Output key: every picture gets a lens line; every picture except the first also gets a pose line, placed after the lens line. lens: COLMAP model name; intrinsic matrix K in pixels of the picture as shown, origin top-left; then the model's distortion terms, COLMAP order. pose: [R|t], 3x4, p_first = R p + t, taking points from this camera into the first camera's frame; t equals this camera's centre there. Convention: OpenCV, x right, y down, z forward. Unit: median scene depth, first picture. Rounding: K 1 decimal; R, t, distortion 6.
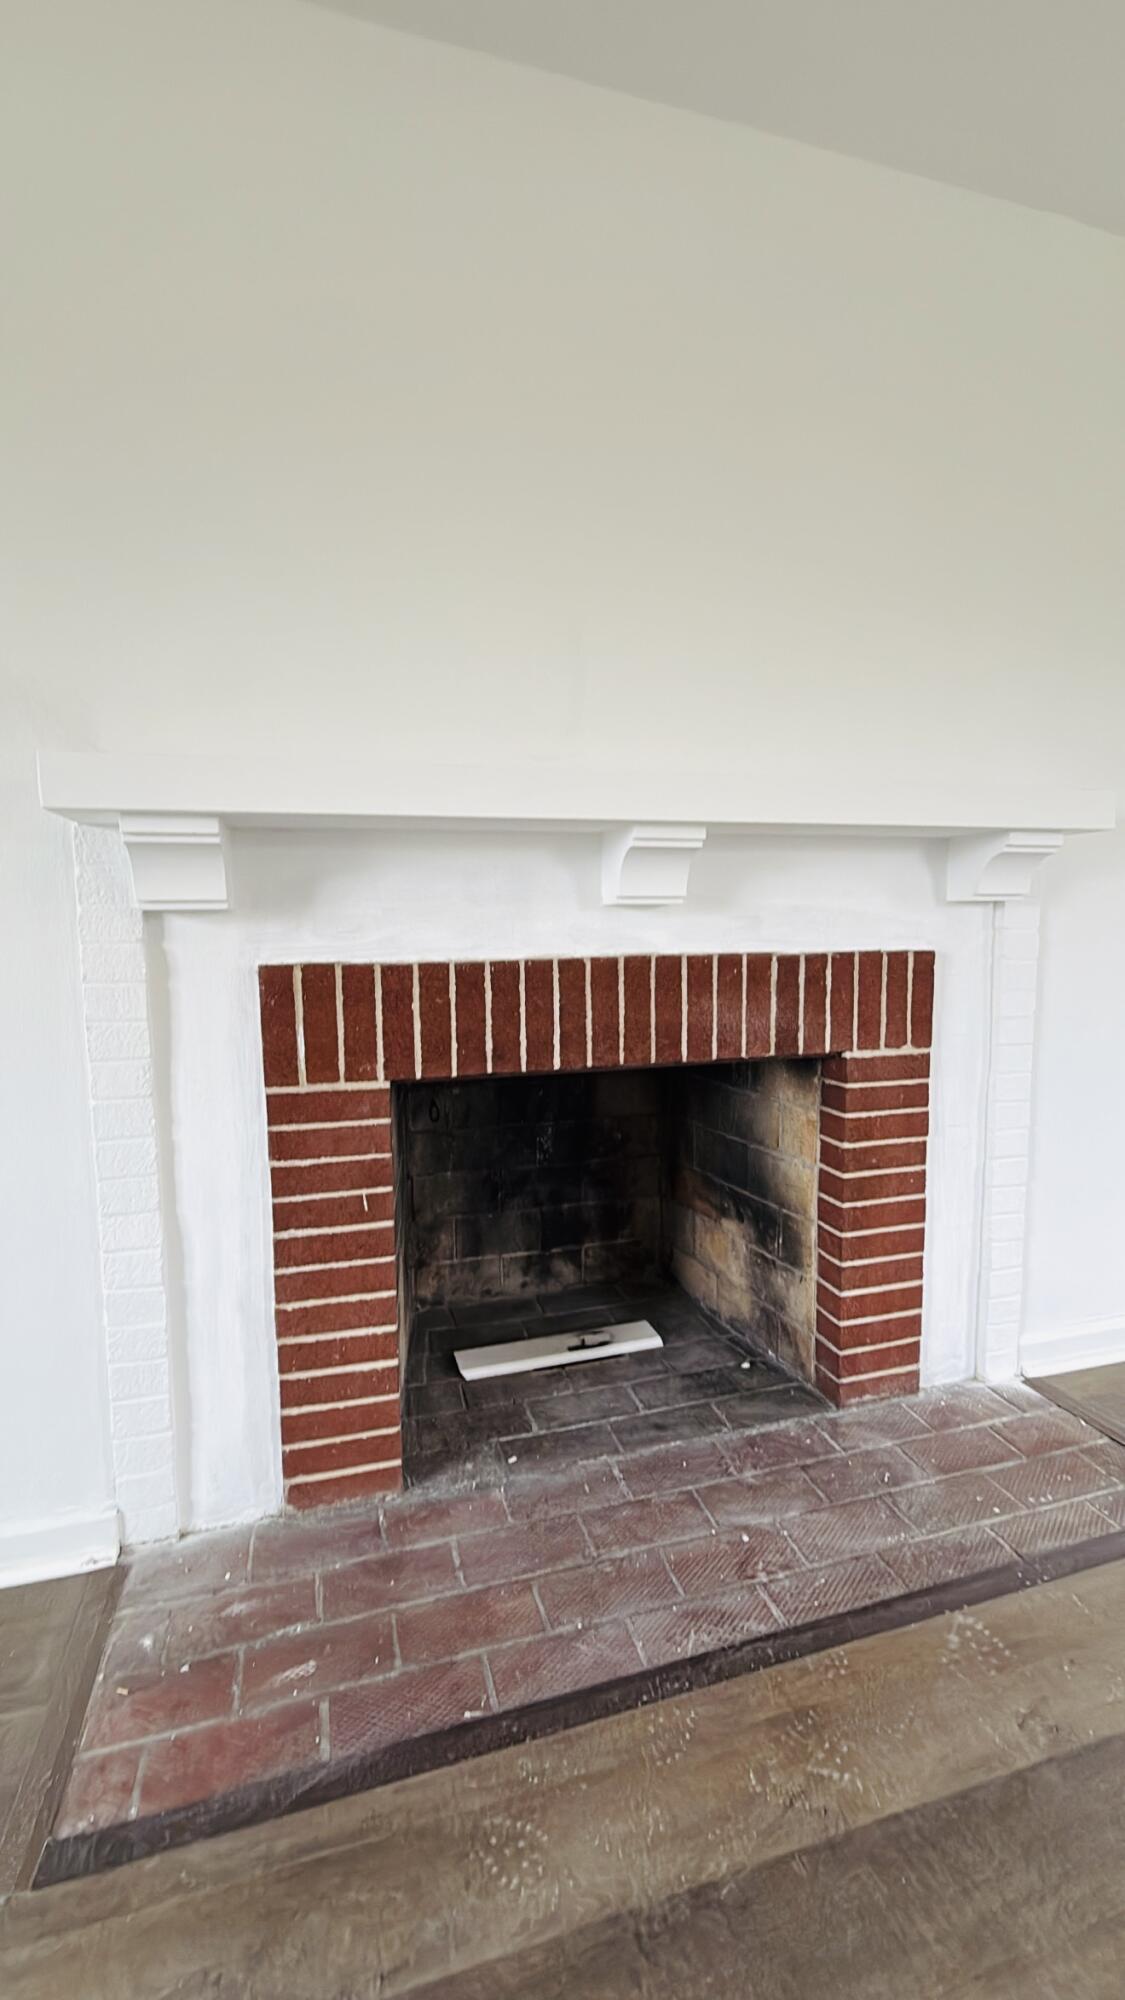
lens RADIAL K [[836.8, 0, 562.4], [0, 836.8, 1004.8], [0, 0, 1]] dist [0.001418, 0.000354]
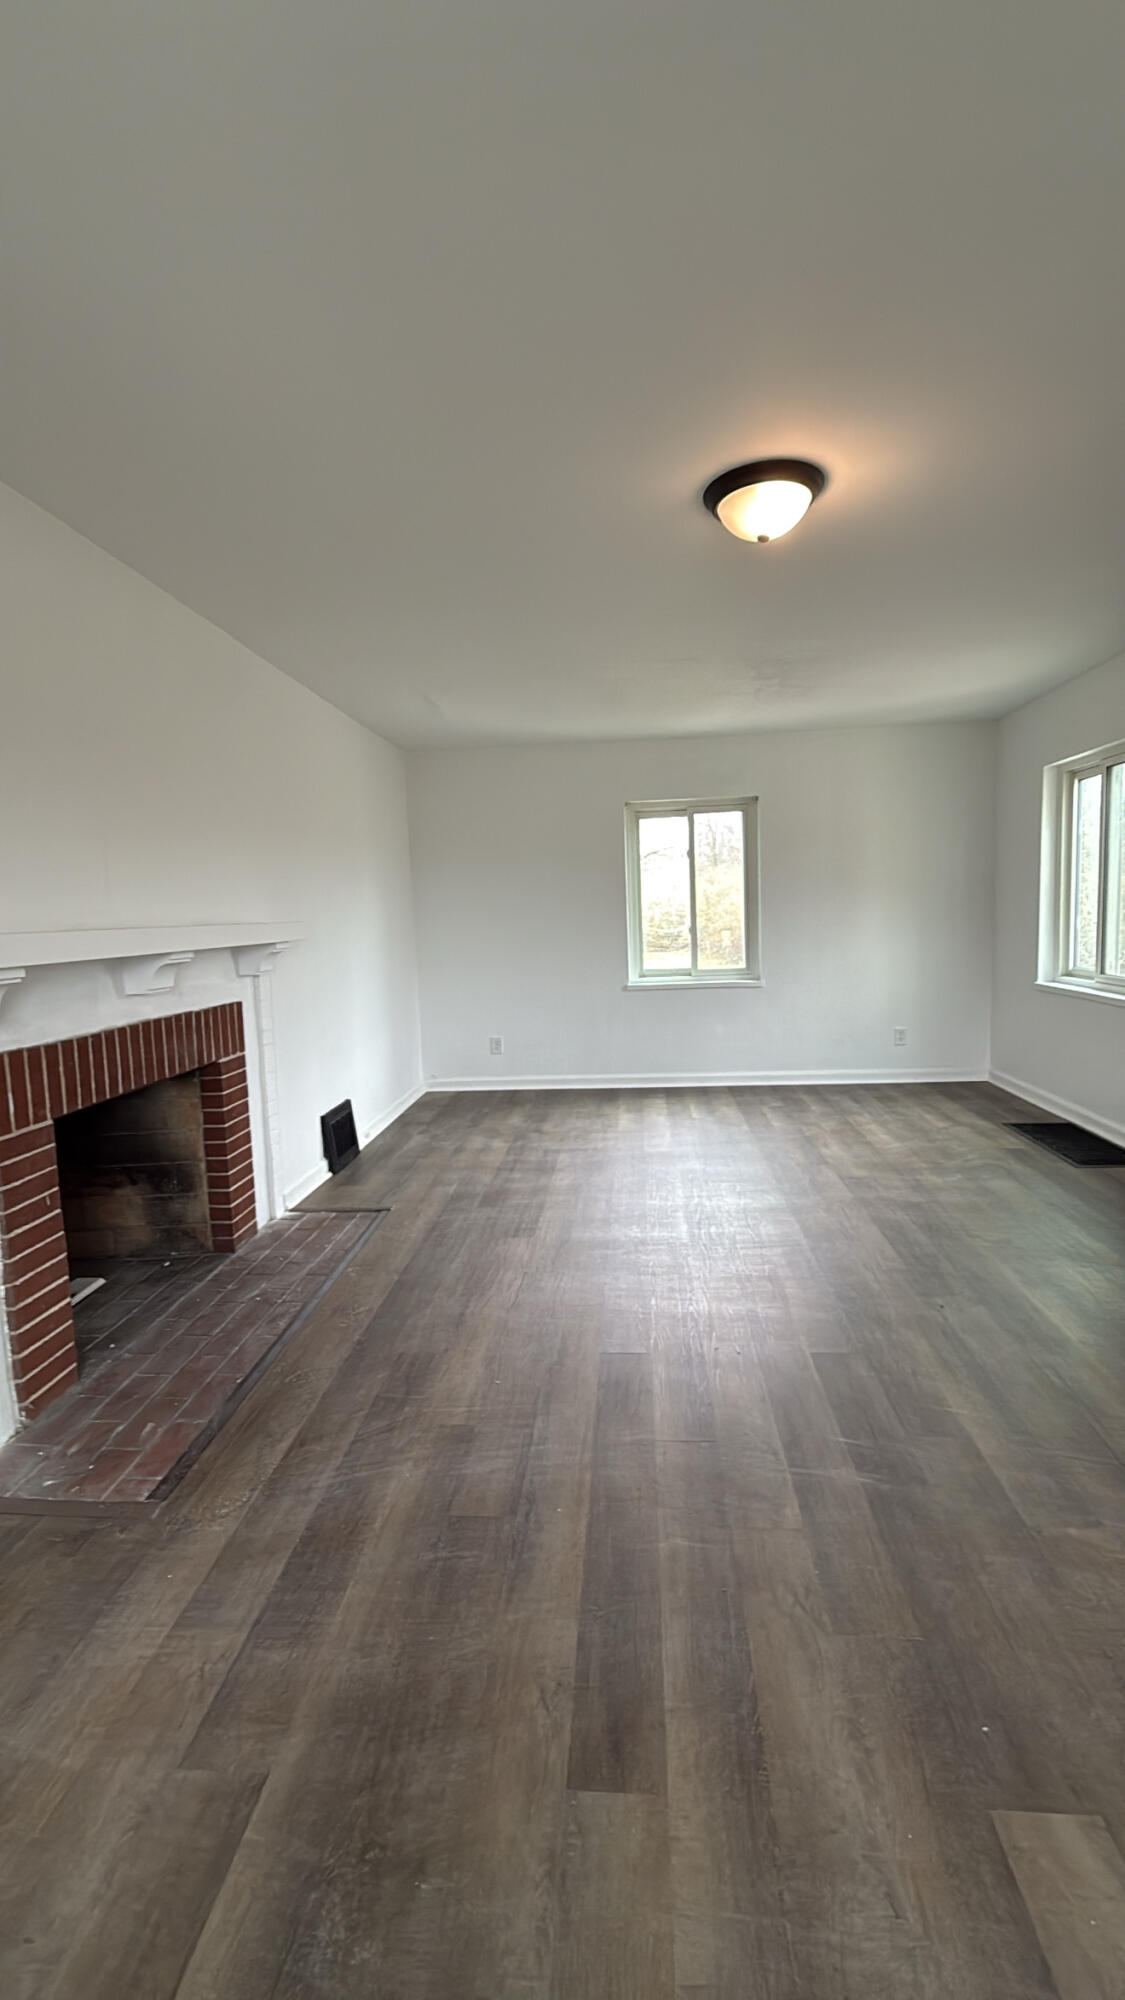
lens RADIAL K [[836.8, 0, 562.4], [0, 836.8, 996.7], [0, 0, 1]] dist [0.001418, 0.000354]
pose [[0.361986, -0.093493, 0.927483, -1.081356], [0.124488, 0.990894, 0.051299, -0.081853], [-0.923834, 0.096891, 0.370329, -0.410758]]
